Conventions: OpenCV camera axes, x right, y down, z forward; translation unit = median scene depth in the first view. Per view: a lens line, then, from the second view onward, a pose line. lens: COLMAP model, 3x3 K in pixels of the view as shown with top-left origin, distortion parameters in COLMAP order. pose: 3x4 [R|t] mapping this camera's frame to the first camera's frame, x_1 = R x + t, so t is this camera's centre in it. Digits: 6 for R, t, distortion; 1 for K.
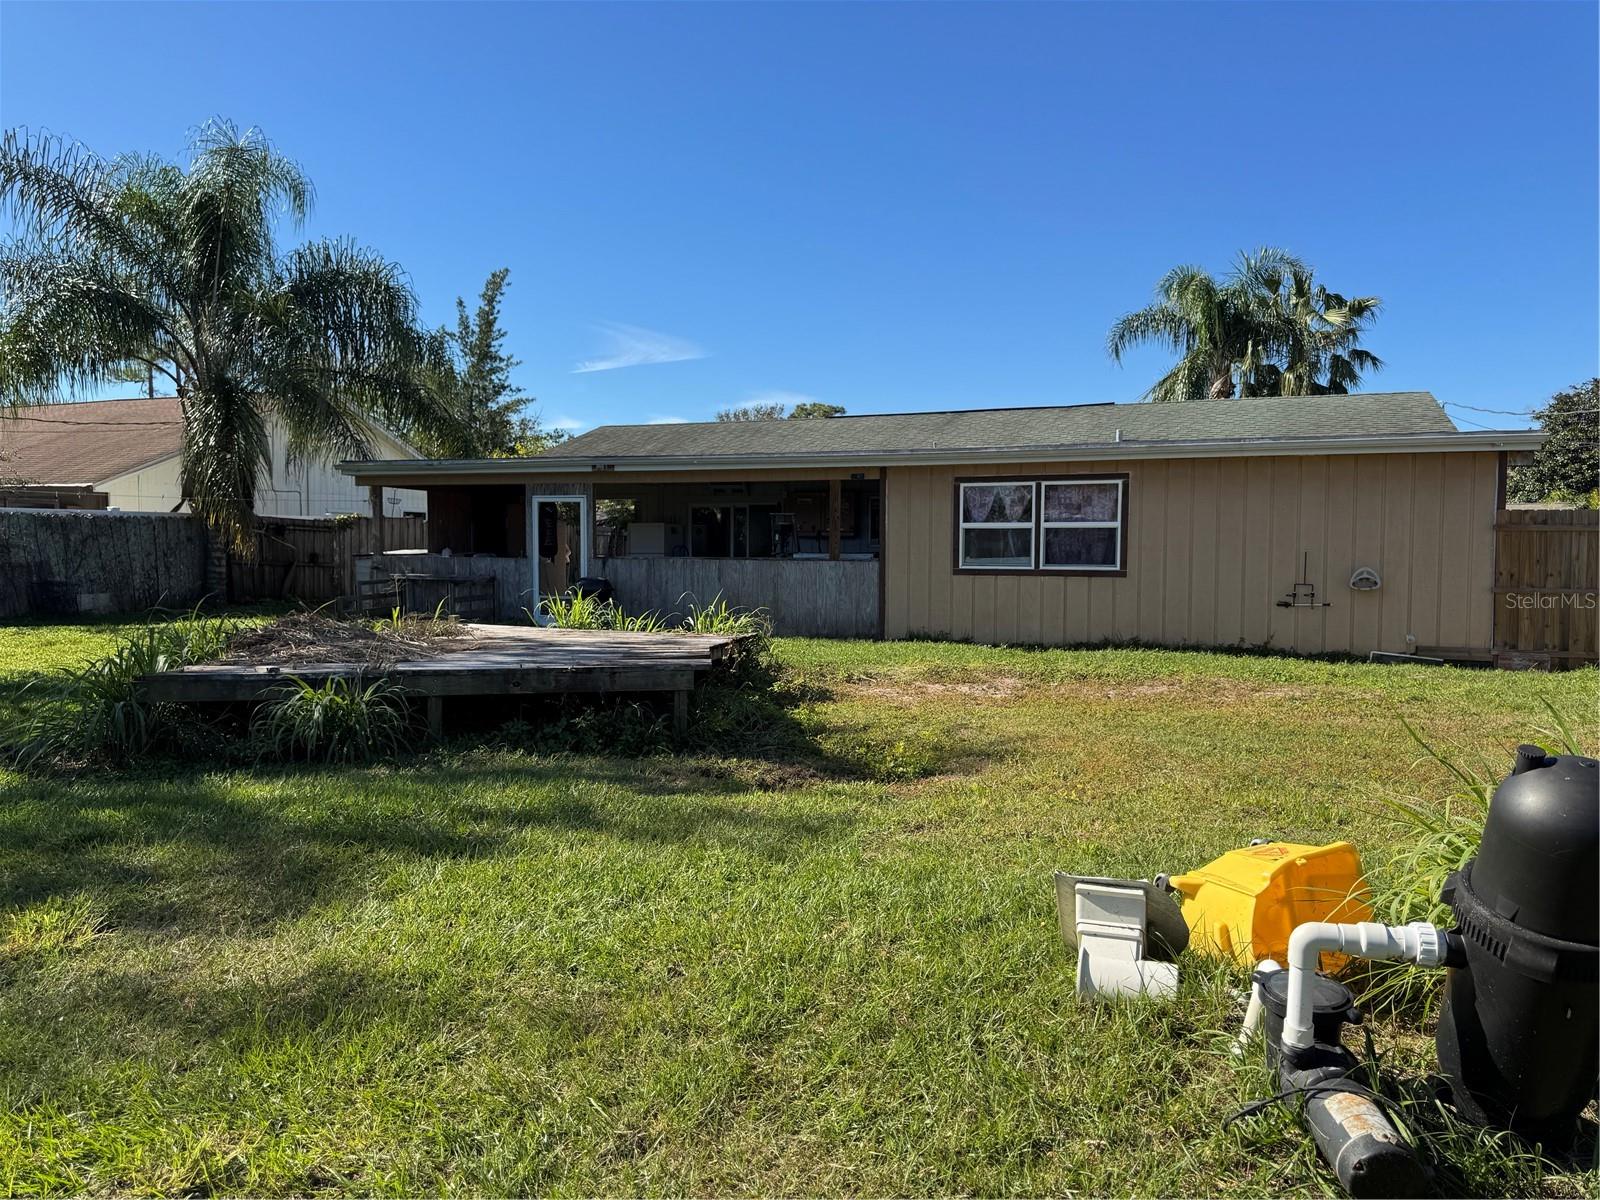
lens RADIAL K [[1128.3, 0, 793.1], [0, 1128.3, 589.7], [0, 0, 1]] dist [0.060865, -0.065552]
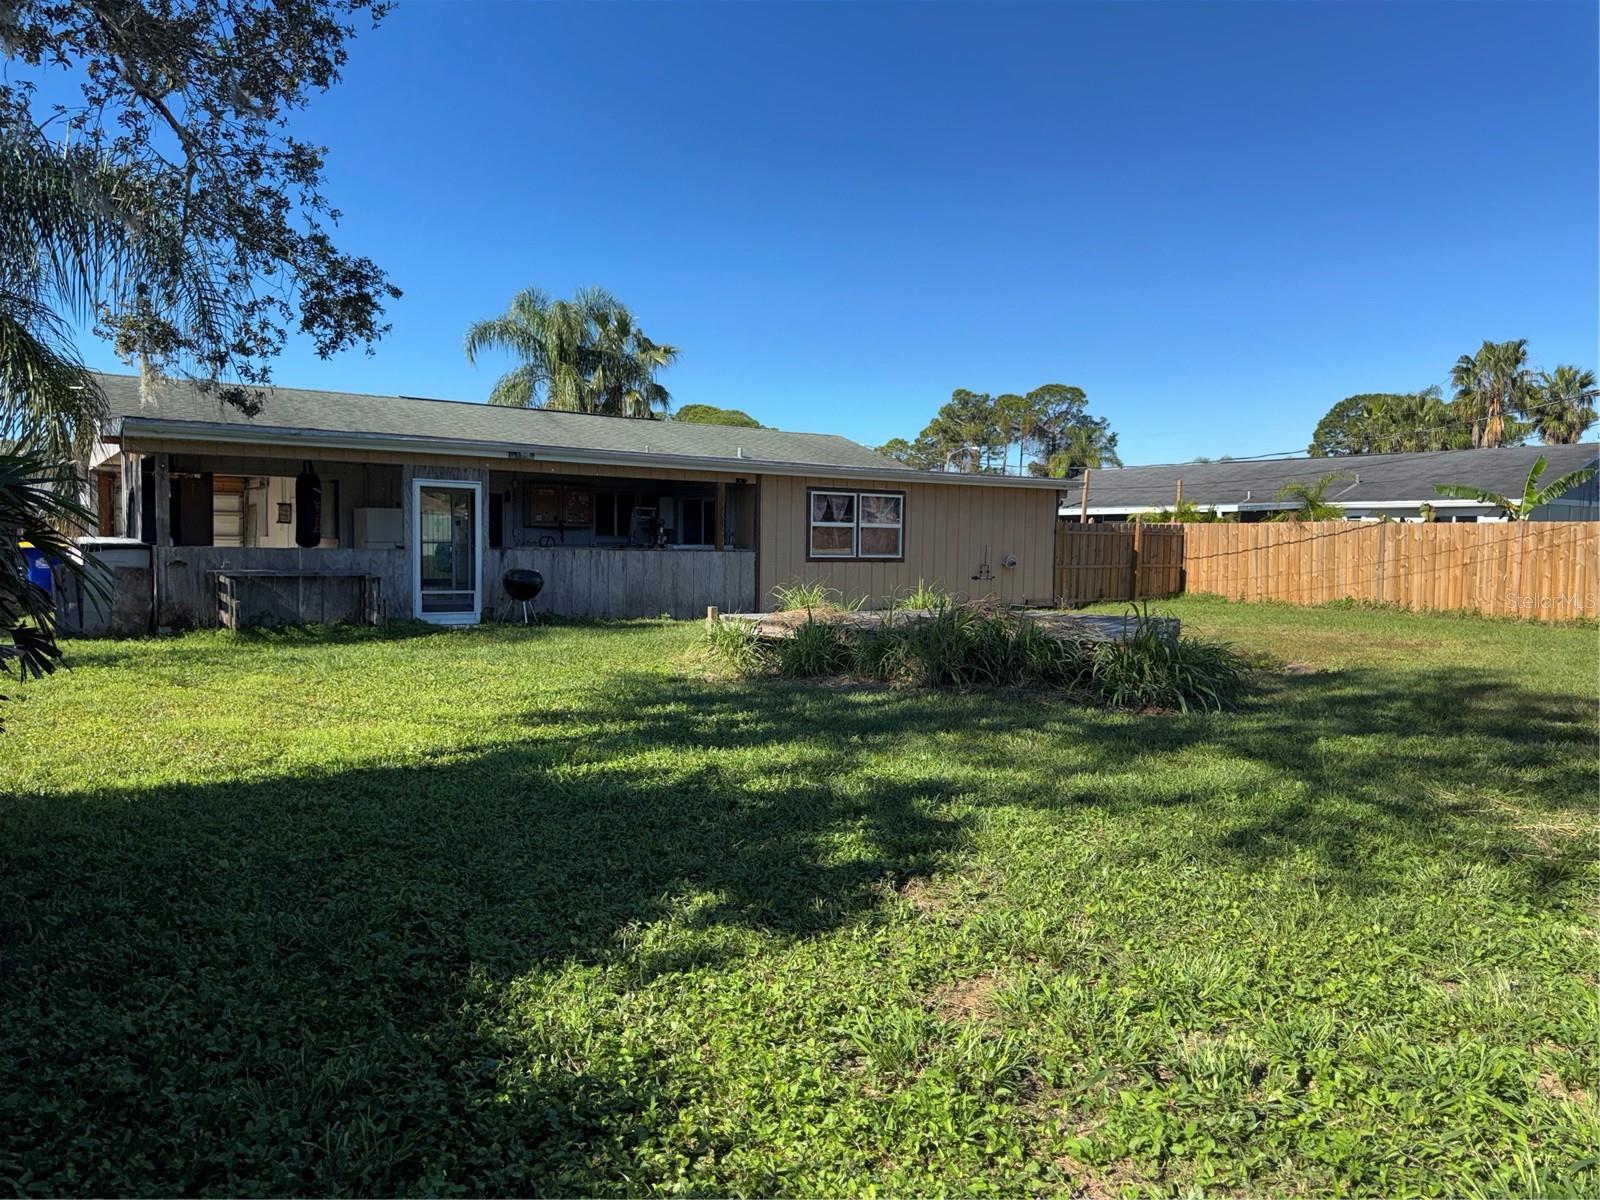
lens RADIAL K [[1128.3, 0, 794.1], [0, 1128.3, 601.8], [0, 0, 1]] dist [0.060865, -0.065552]
pose [[0.559863, -0.042144, 0.827513, -0.914224], [0.020267, 0.999103, 0.037171, -0.015614], [-0.828337, -0.004040, 0.560215, 0.287715]]
